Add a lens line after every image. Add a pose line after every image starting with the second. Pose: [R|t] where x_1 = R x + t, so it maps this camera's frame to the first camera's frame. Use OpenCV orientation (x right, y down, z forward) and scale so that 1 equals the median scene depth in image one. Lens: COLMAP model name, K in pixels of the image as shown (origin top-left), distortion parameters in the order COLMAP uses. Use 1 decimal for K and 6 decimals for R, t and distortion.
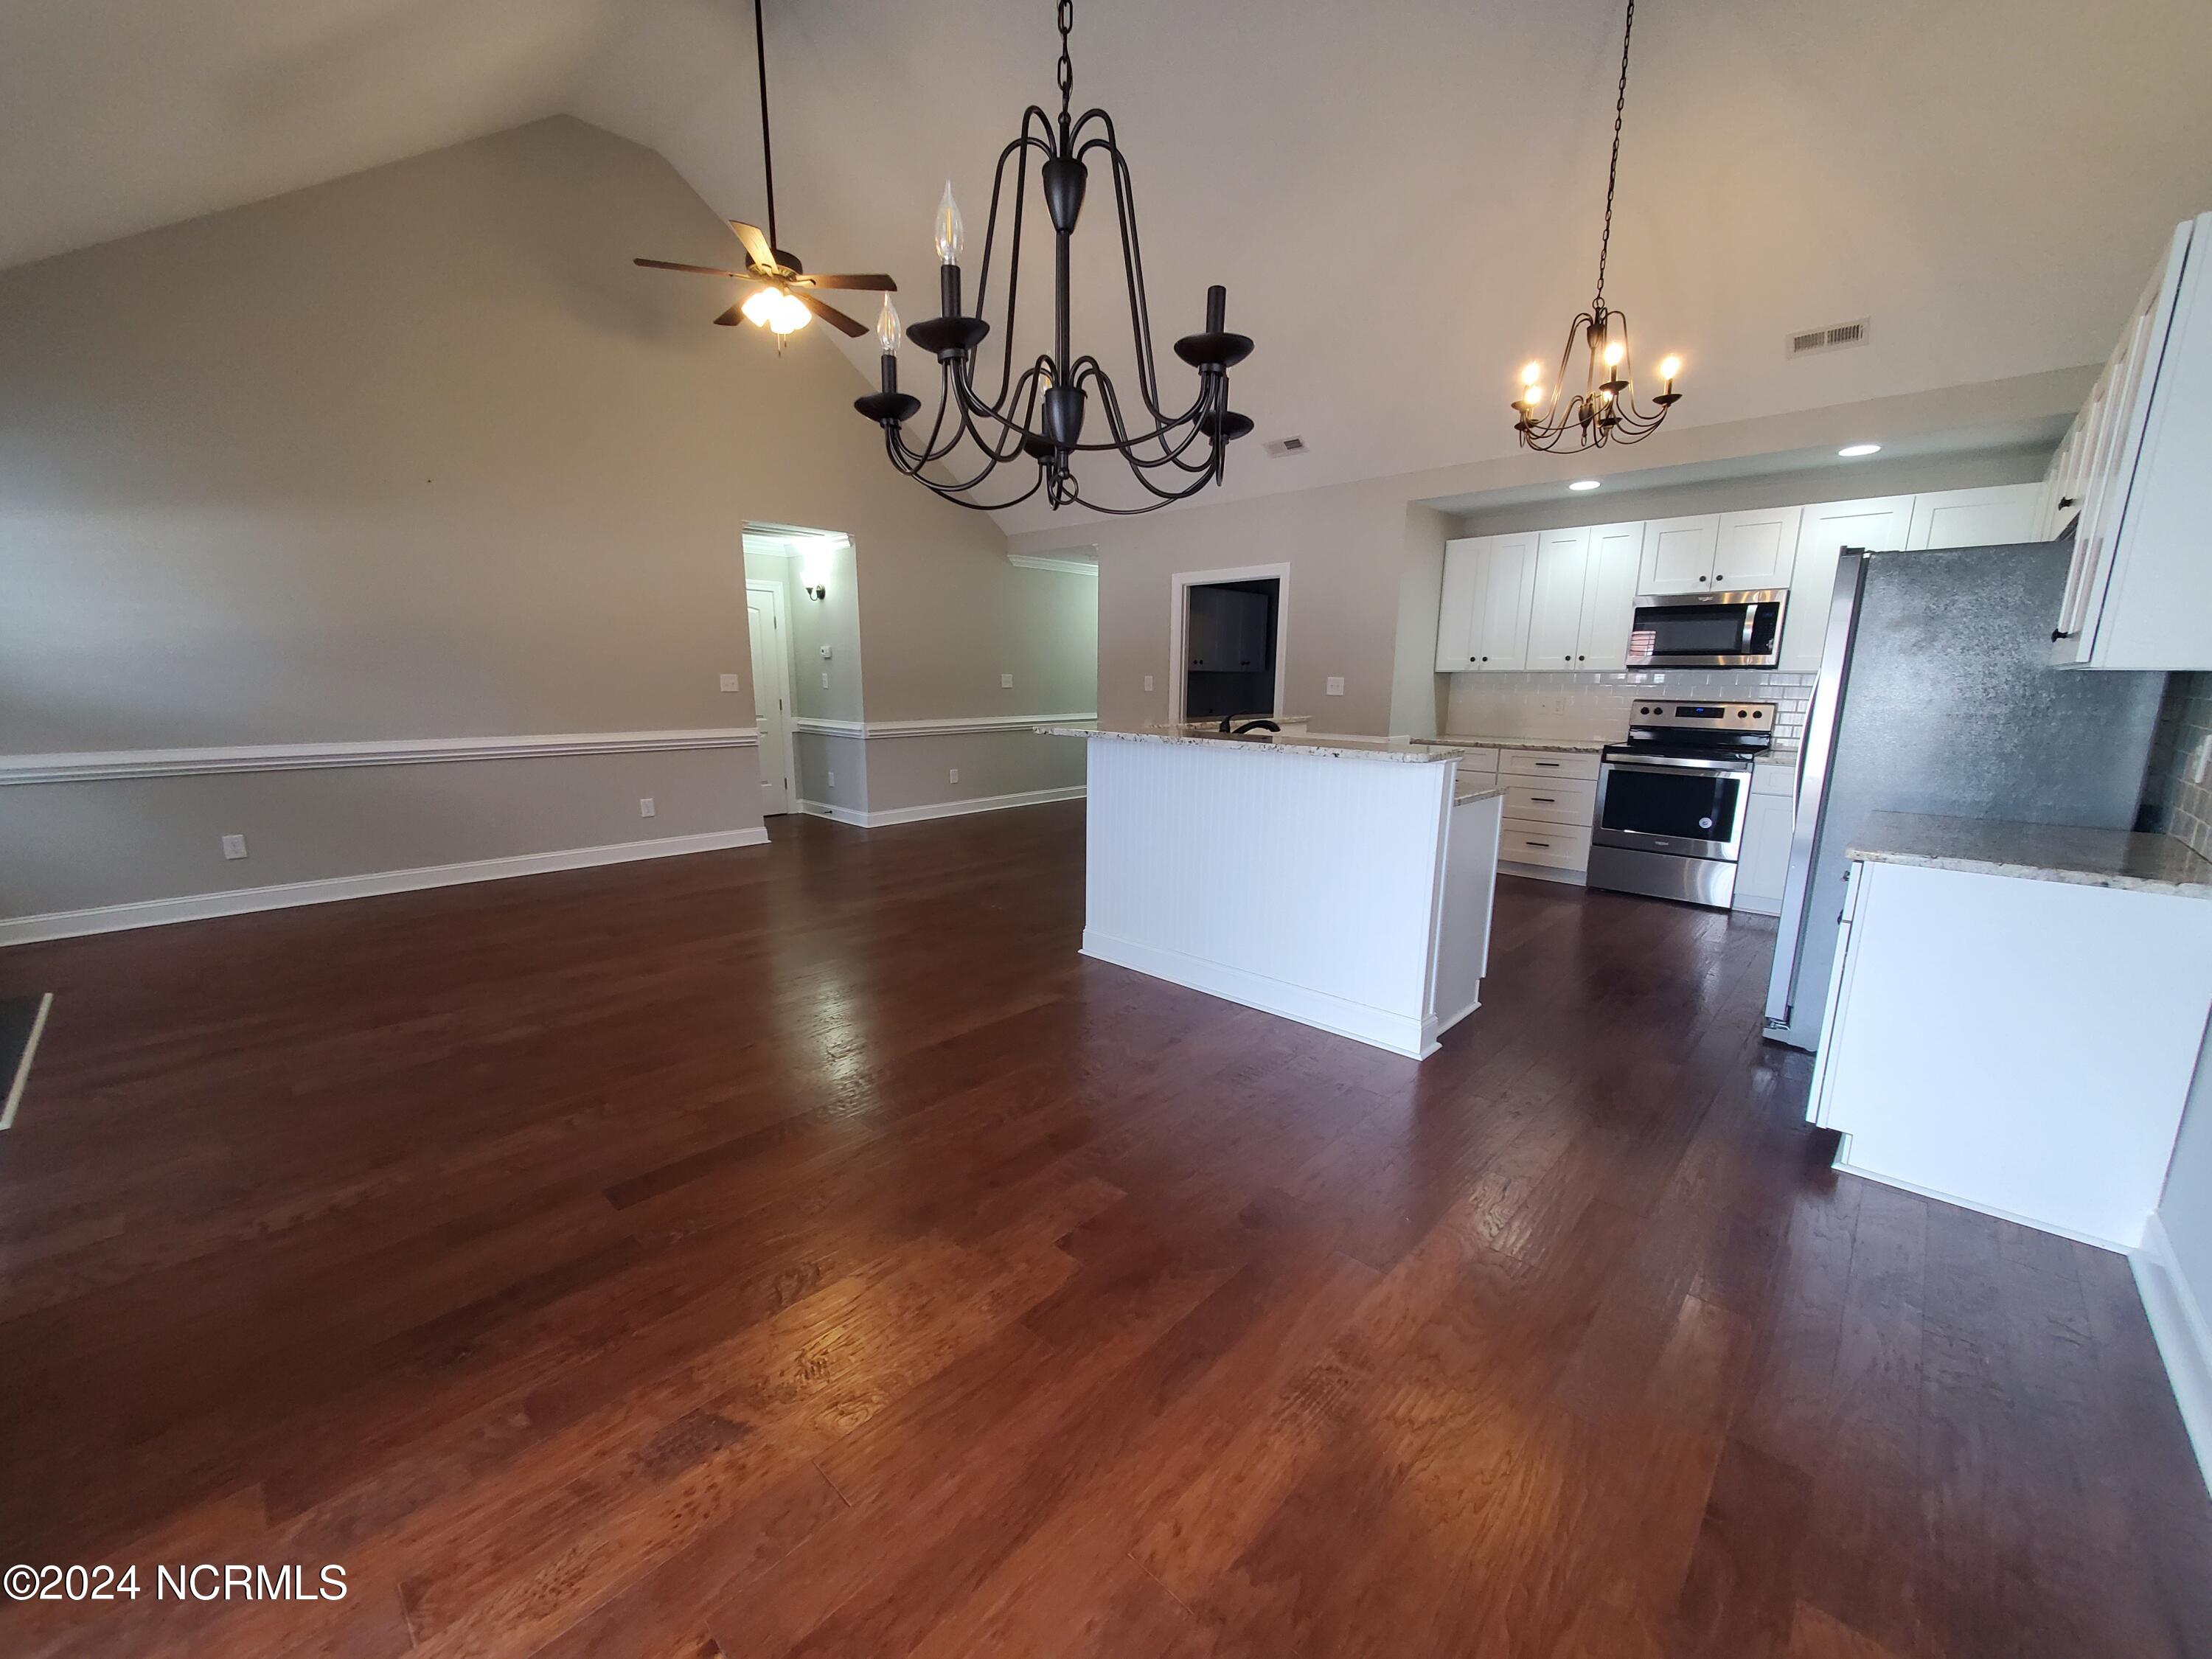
lens RADIAL K [[859.9, 0, 1101.1], [0, 859.9, 832.7], [0, 0, 1]] dist [-0.001756, -0.001114]
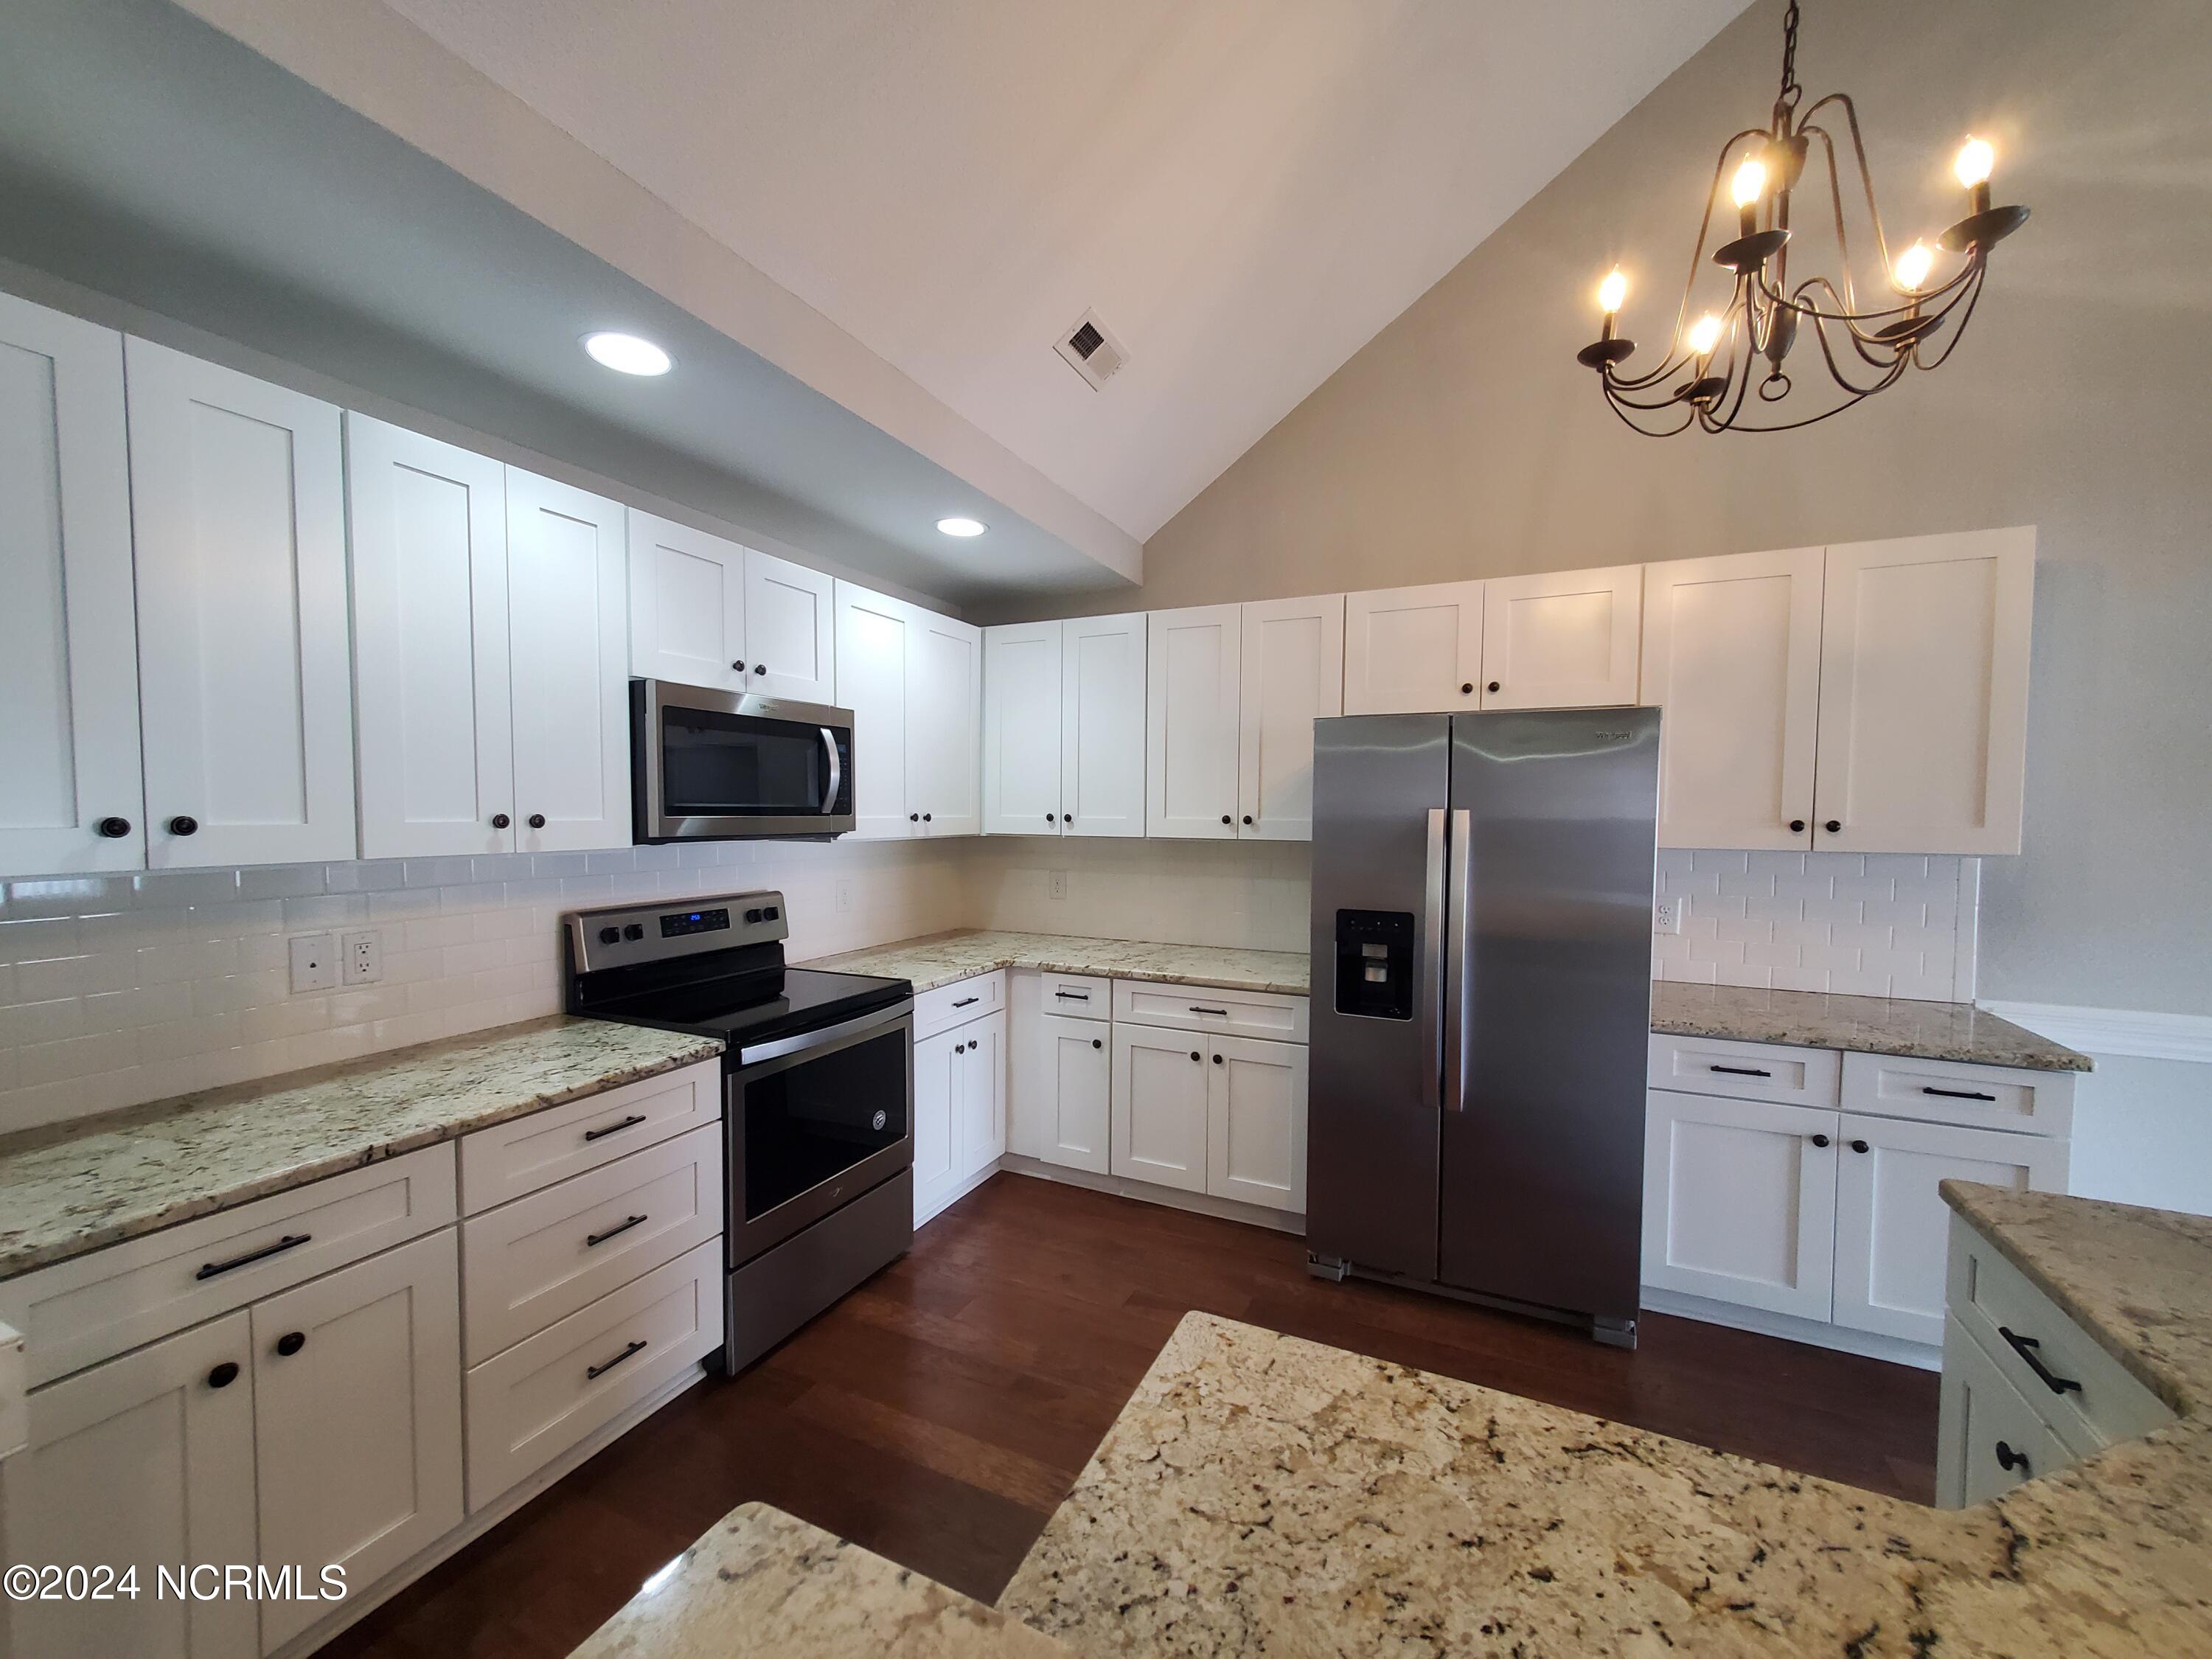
lens RADIAL K [[859.9, 0, 1106.9], [0, 859.9, 846.1], [0, 0, 1]] dist [-0.001756, -0.001114]
pose [[-0.308557, -0.040492, 0.950344, 0.141763], [0.191159, 0.976071, 0.103654, -0.188856], [-0.931800, 0.213650, -0.293433, 0.905643]]
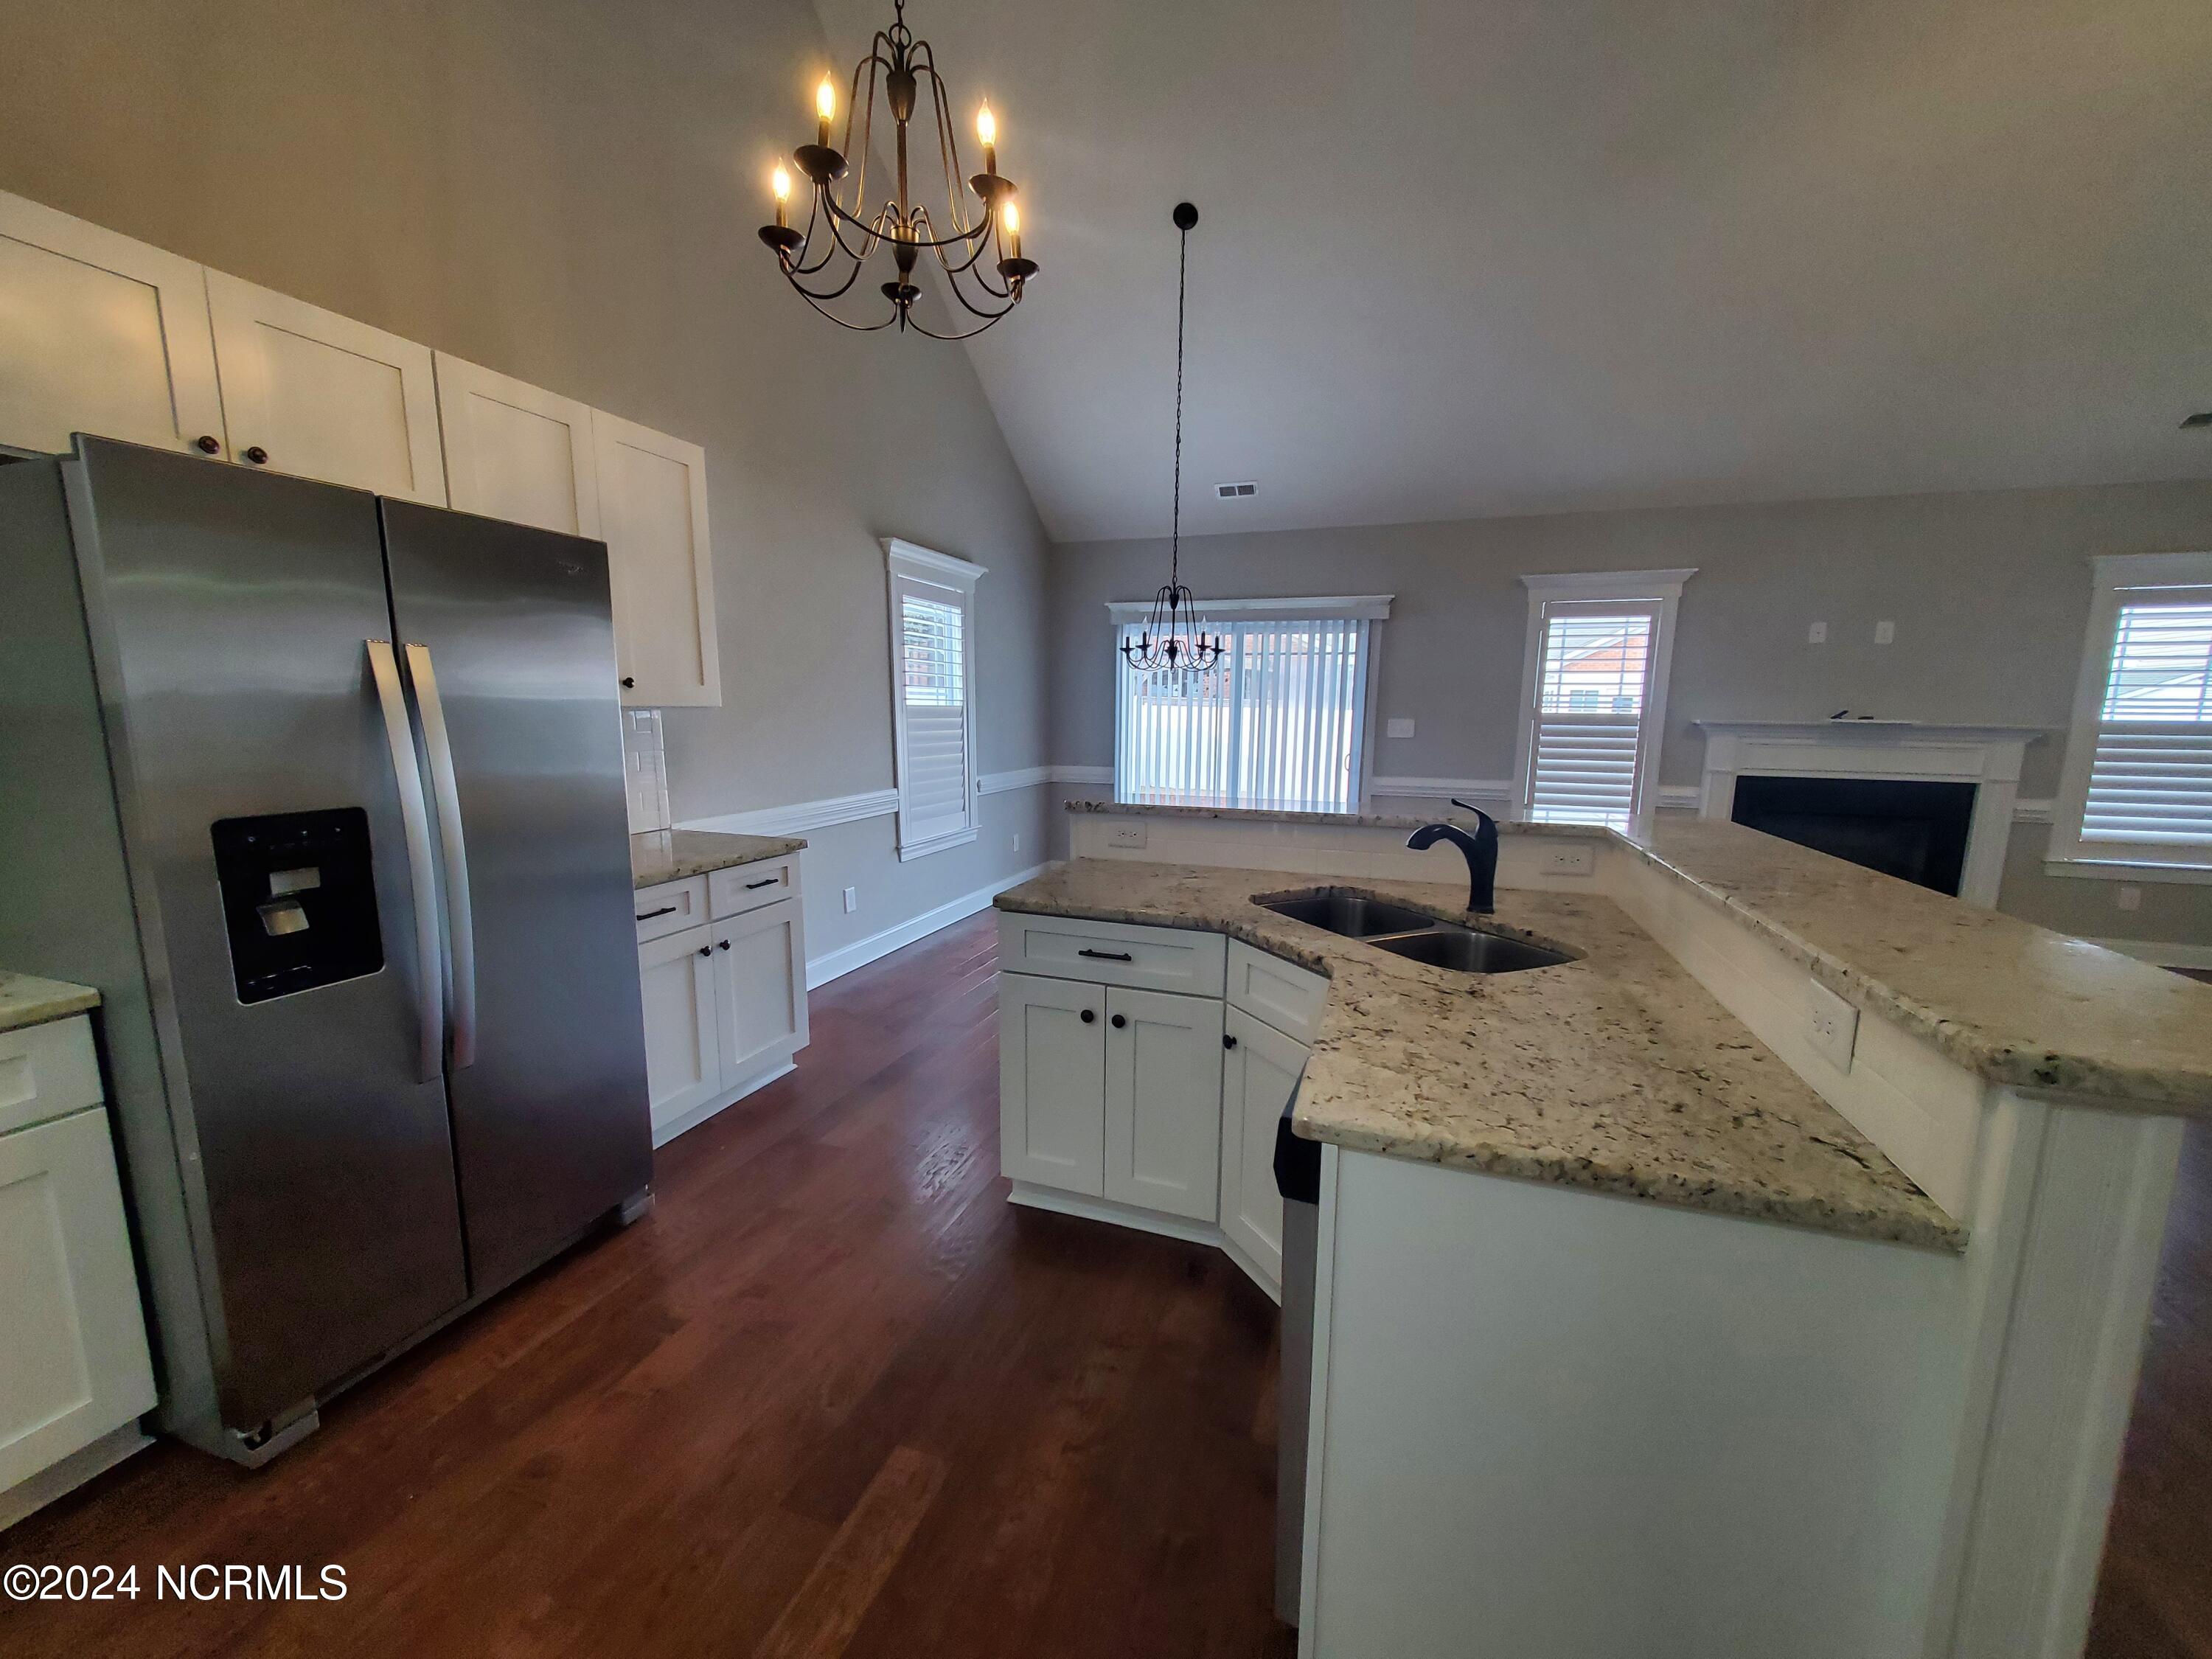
lens RADIAL K [[859.9, 0, 1102.8], [0, 859.9, 841.3], [0, 0, 1]] dist [-0.001756, -0.001114]
pose [[-0.921229, 0.057264, -0.384782, 0.364448], [-0.084334, 0.936188, 0.341232, -0.185922], [0.379769, 0.346803, -0.857615, 0.966482]]
